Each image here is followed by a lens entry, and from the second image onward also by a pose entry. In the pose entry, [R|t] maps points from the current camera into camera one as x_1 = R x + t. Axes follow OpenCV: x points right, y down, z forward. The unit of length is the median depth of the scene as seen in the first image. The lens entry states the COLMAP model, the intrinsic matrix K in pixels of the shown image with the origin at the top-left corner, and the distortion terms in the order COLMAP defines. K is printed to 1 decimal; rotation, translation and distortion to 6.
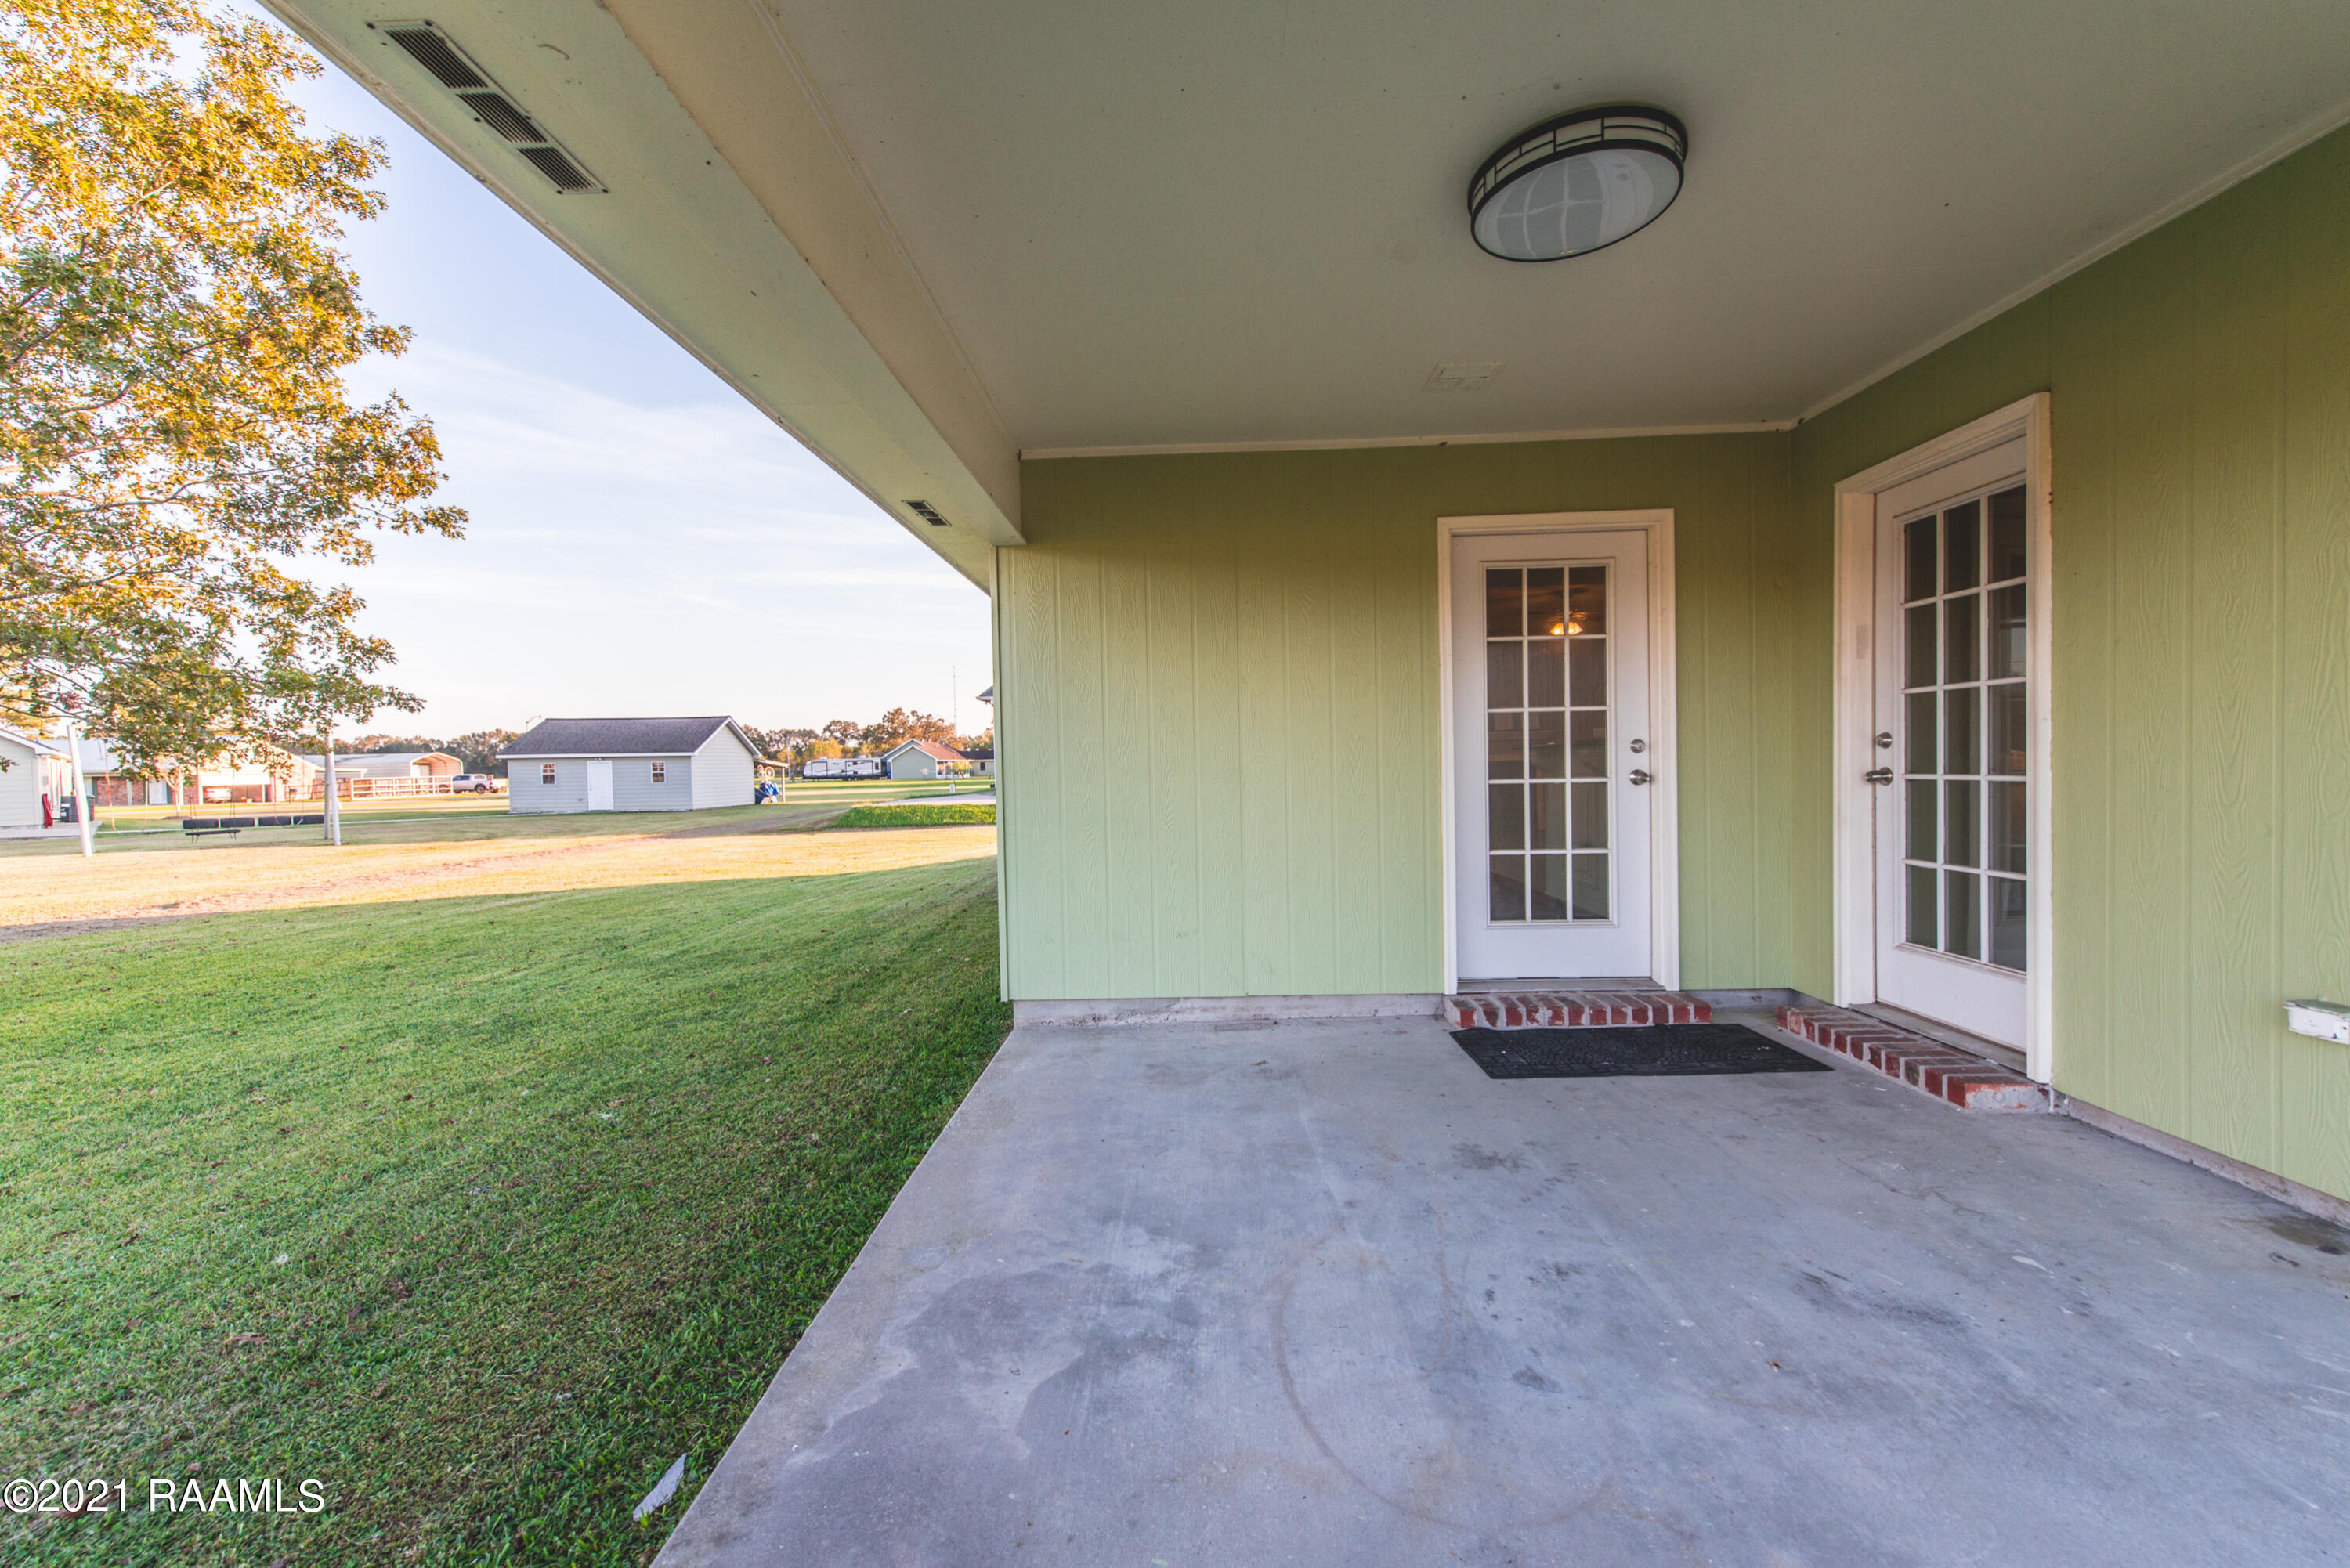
lens RADIAL K [[918.5, 0, 1170.9], [0, 918.5, 781.8], [0, 0, 1]] dist [0.015968, -0.004769]
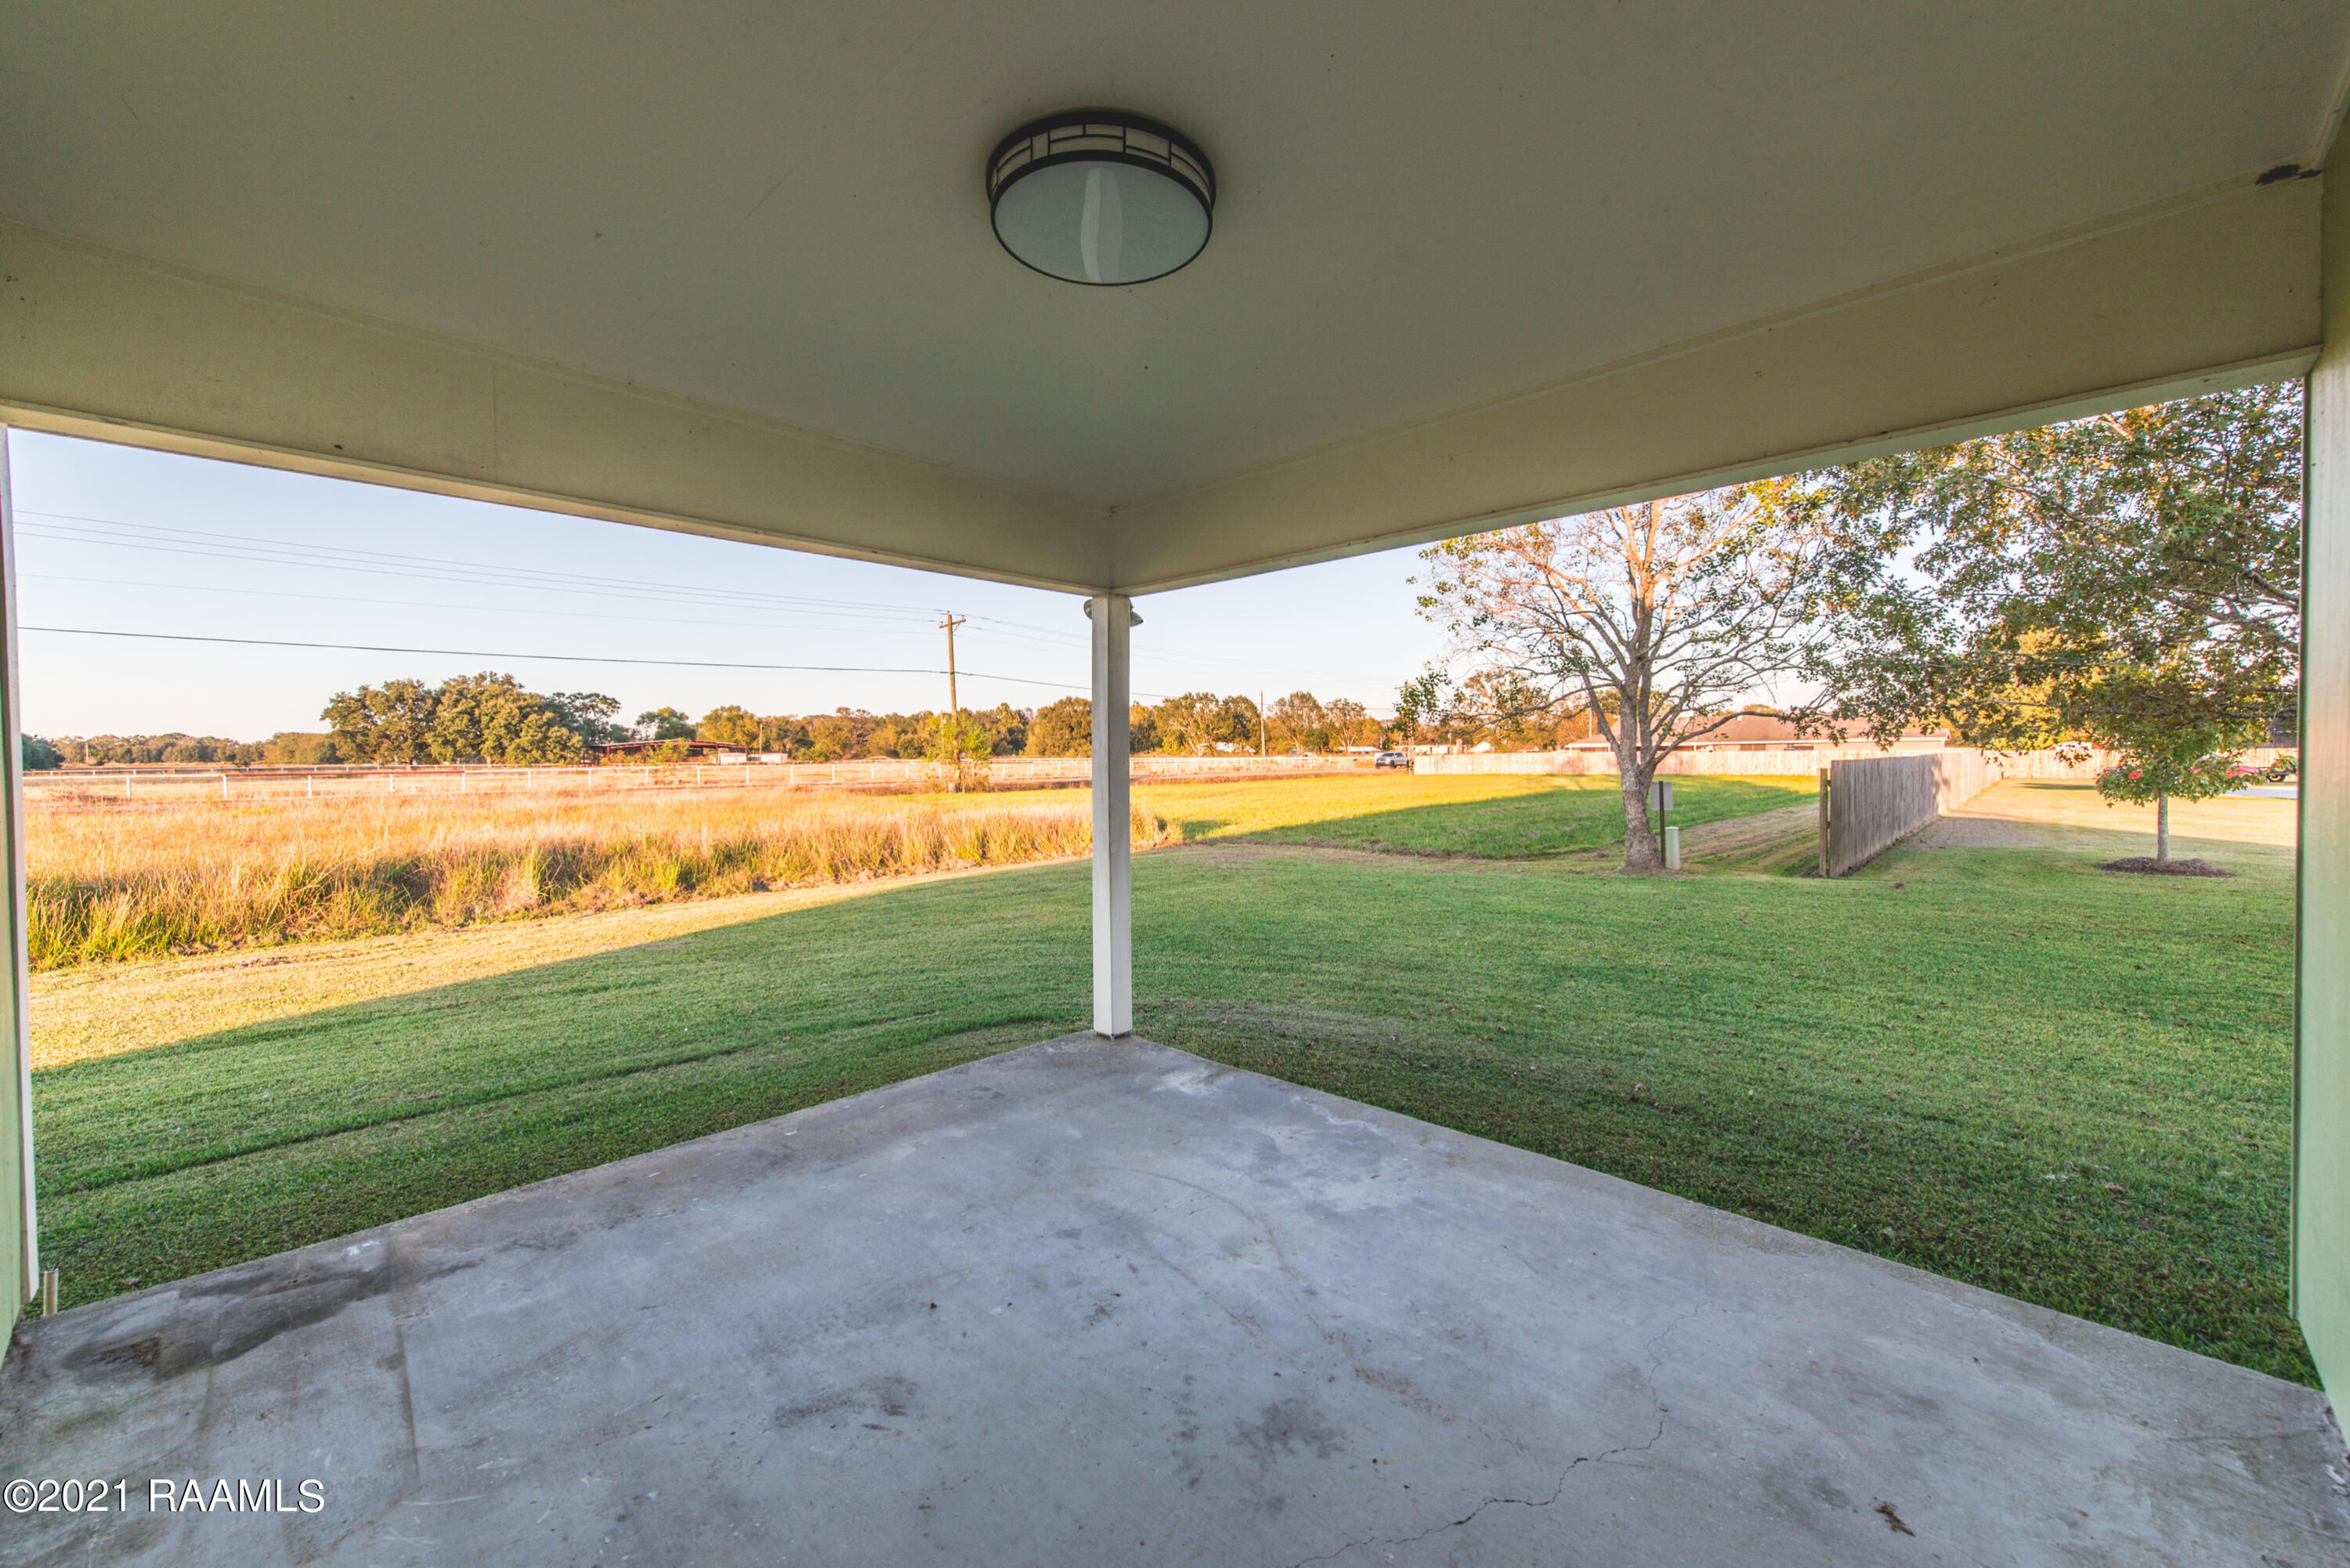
lens RADIAL K [[918.5, 0, 1170.9], [0, 918.5, 781.8], [0, 0, 1]] dist [0.015968, -0.004769]
pose [[-0.680362, 0.048205, -0.731289, 1.165063], [0.010002, 0.998352, 0.056504, -0.157217], [0.732808, 0.031129, -0.679723, 1.832132]]
